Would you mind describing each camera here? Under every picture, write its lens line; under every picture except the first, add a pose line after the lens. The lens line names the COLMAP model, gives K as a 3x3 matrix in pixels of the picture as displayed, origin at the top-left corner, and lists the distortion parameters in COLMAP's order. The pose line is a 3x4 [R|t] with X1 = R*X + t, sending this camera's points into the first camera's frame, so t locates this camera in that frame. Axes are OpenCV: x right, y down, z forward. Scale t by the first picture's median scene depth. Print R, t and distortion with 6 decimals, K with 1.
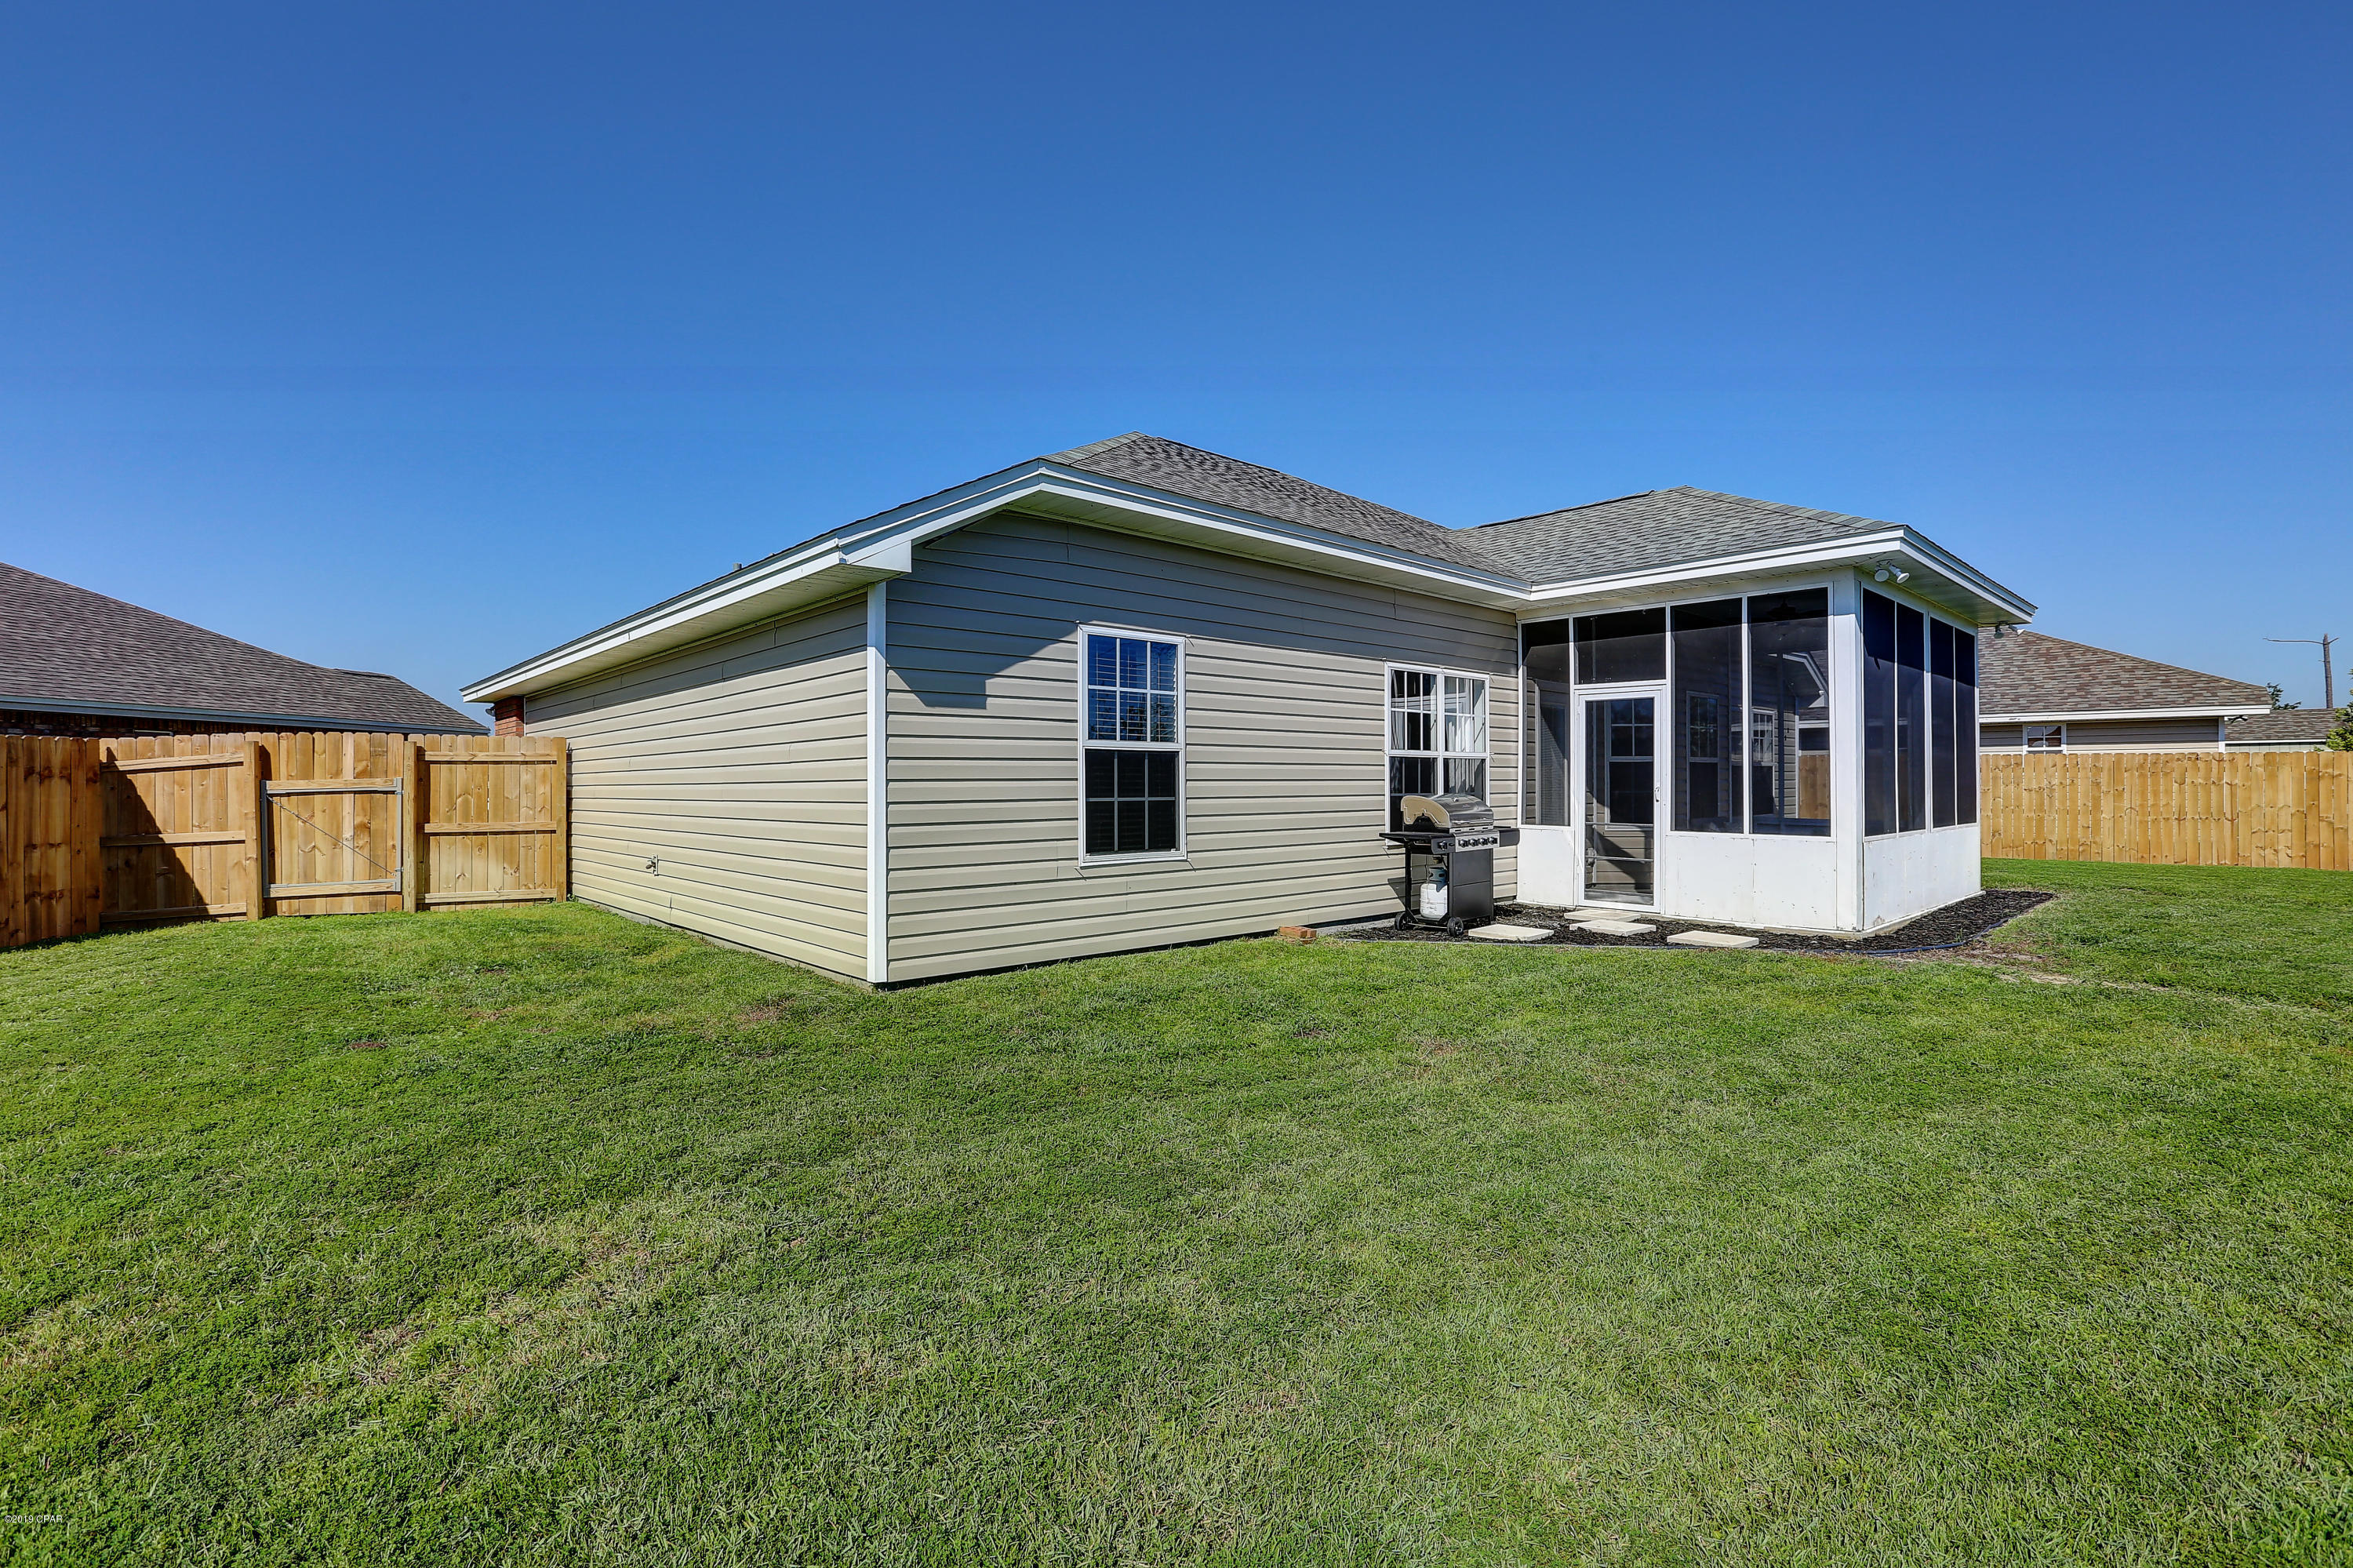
lens RADIAL K [[1085.9, 0, 1169.9], [0, 1085.9, 780.2], [0, 0, 1]] dist [-0.021802, 0.002954]
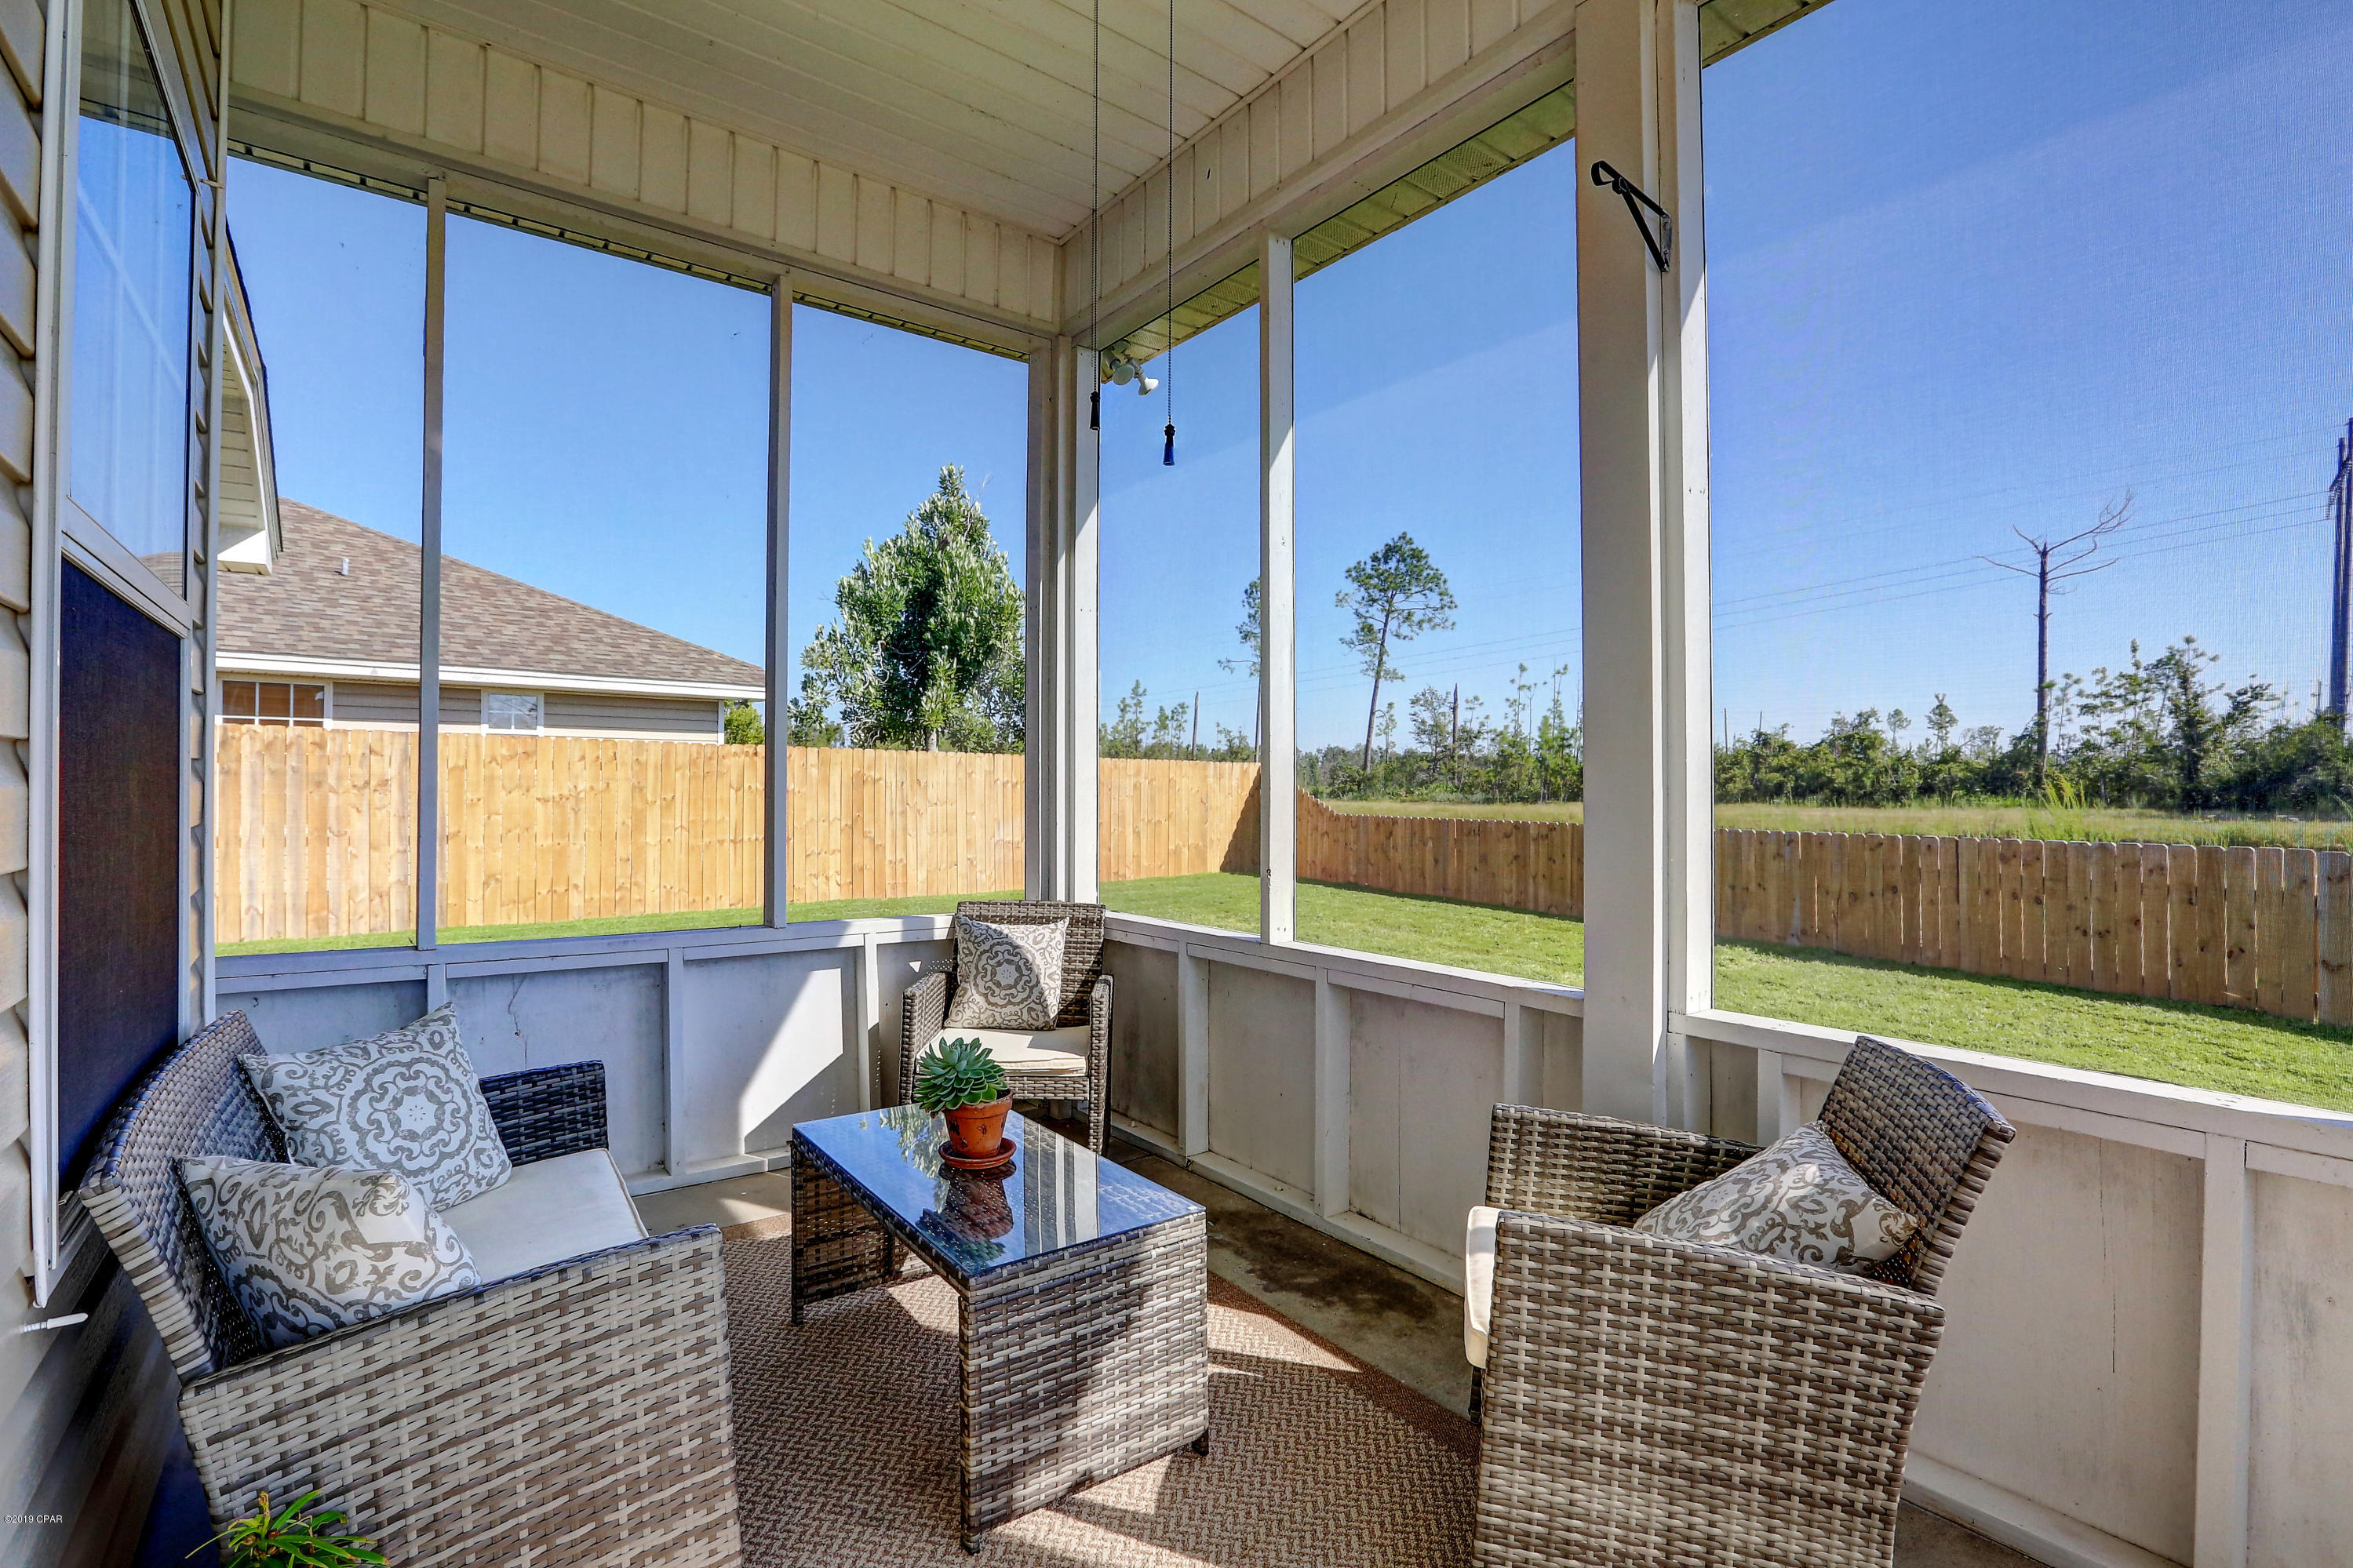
lens RADIAL K [[1085.8, 0, 1181.9], [0, 1085.8, 773.8], [0, 0, 1]] dist [-0.021802, 0.002954]
pose [[0.117891, 0.013336, 0.992937, 0.273842], [-0.005720, 0.999902, -0.012751, 0.000480], [-0.993010, -0.004176, 0.117956, 0.600040]]
